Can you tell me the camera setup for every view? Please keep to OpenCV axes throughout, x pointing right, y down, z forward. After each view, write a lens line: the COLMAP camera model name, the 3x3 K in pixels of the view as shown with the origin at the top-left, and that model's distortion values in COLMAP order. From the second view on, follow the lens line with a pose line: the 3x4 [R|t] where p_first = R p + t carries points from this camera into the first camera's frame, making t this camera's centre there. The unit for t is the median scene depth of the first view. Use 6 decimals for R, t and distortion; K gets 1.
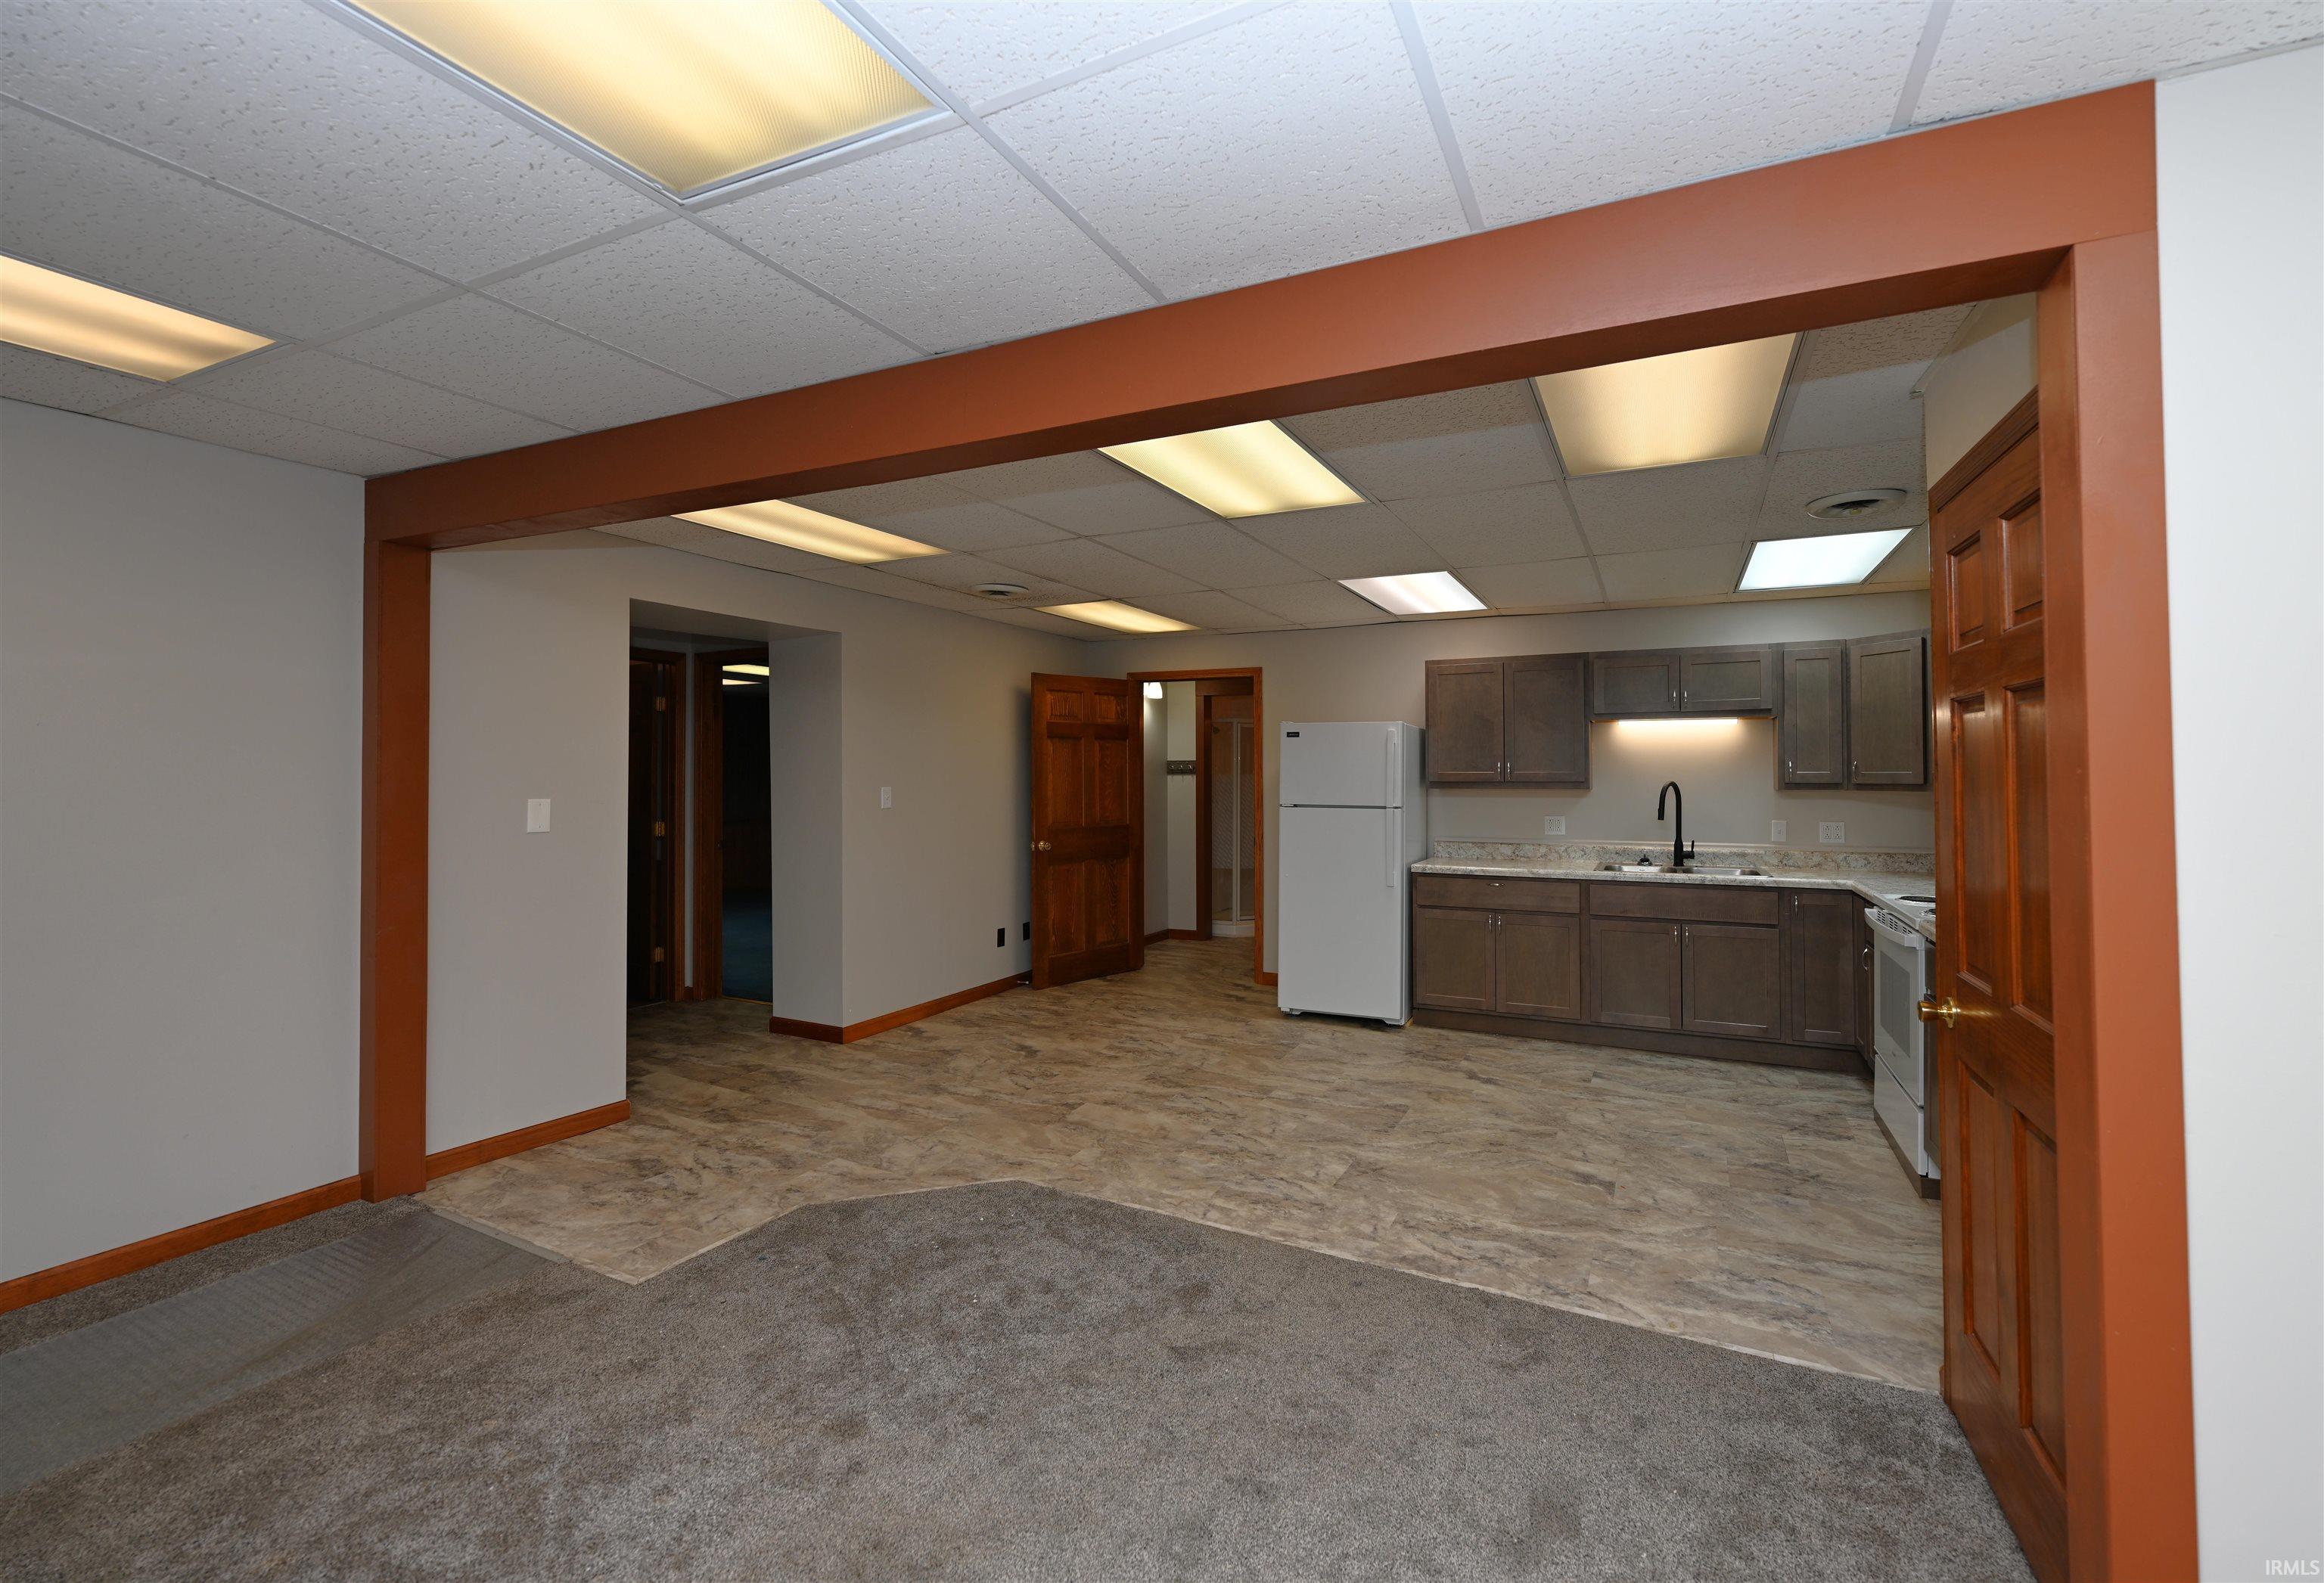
lens RADIAL K [[949.5, 0, 1235.7], [0, 949.5, 763.1], [0, 0, 1]] dist [-0.001525, -0.000110]
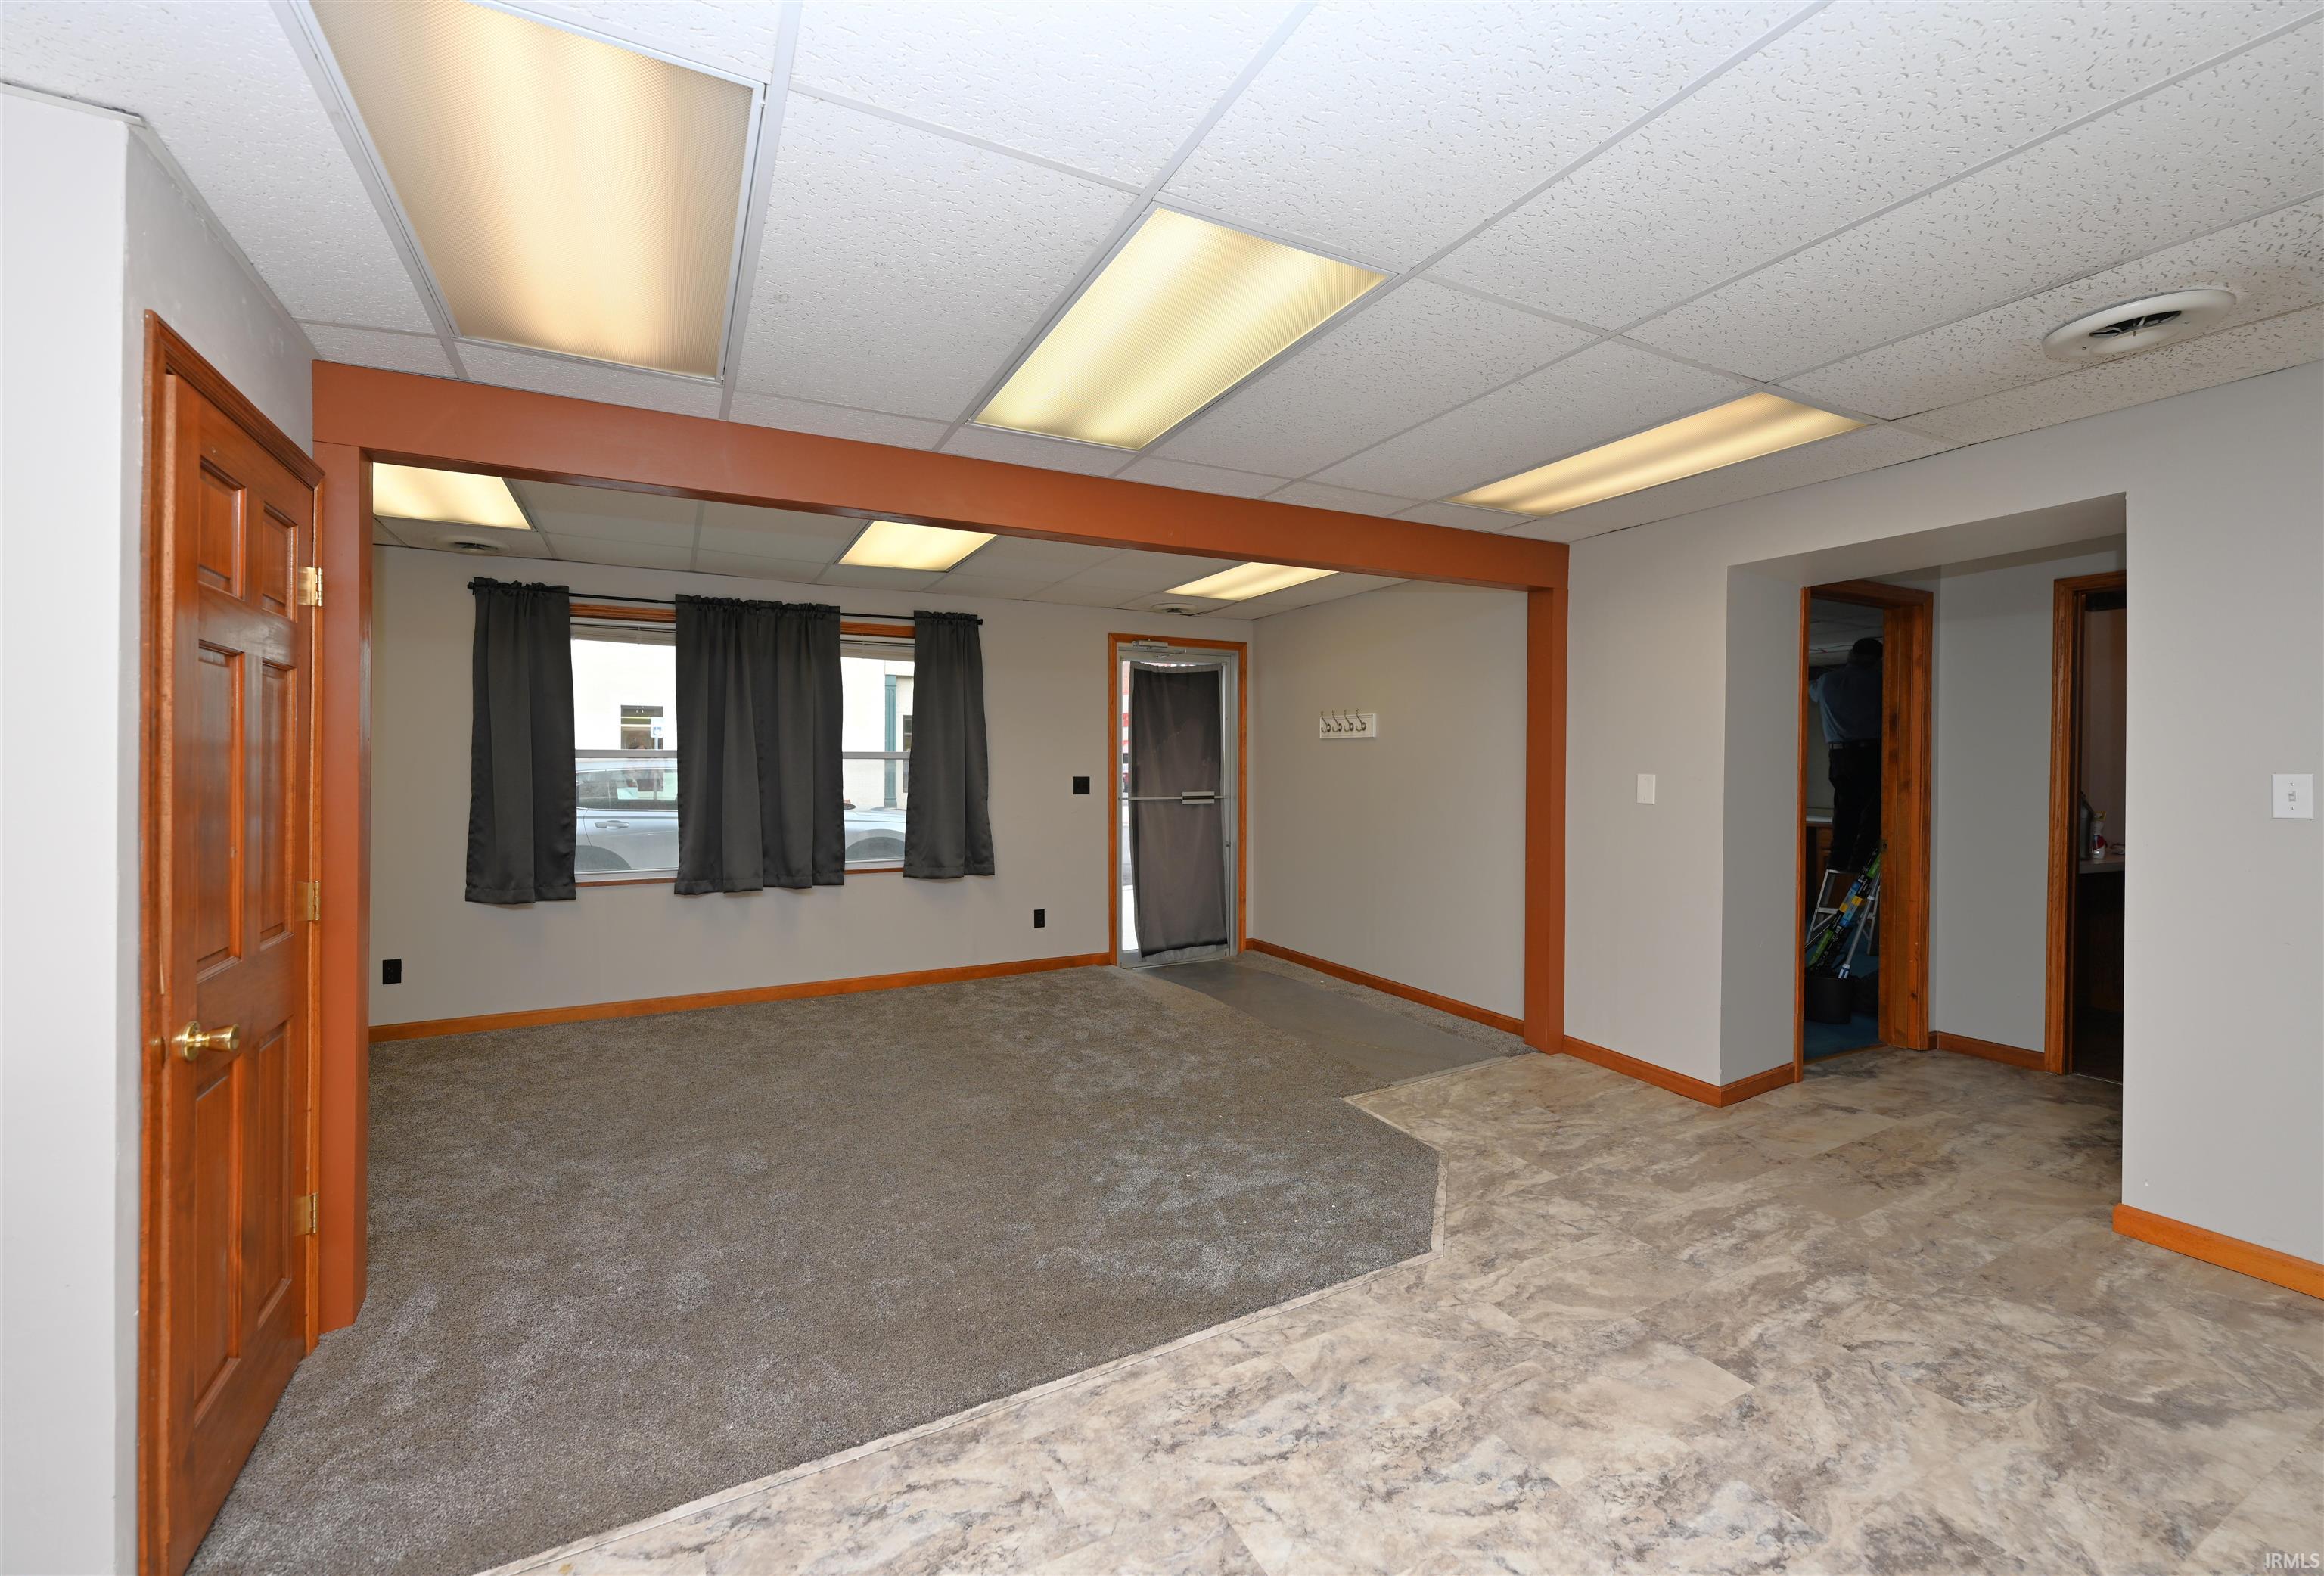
lens RADIAL K [[949.7, 0, 1146.4], [0, 949.7, 775.0], [0, 0, 1]] dist [-0.001525, -0.000110]
pose [[-0.624540, 0.009249, -0.780938, 0.489227], [0.007623, 0.999954, 0.005747, 0.026388], [0.780956, -0.002364, -0.624582, 1.177959]]
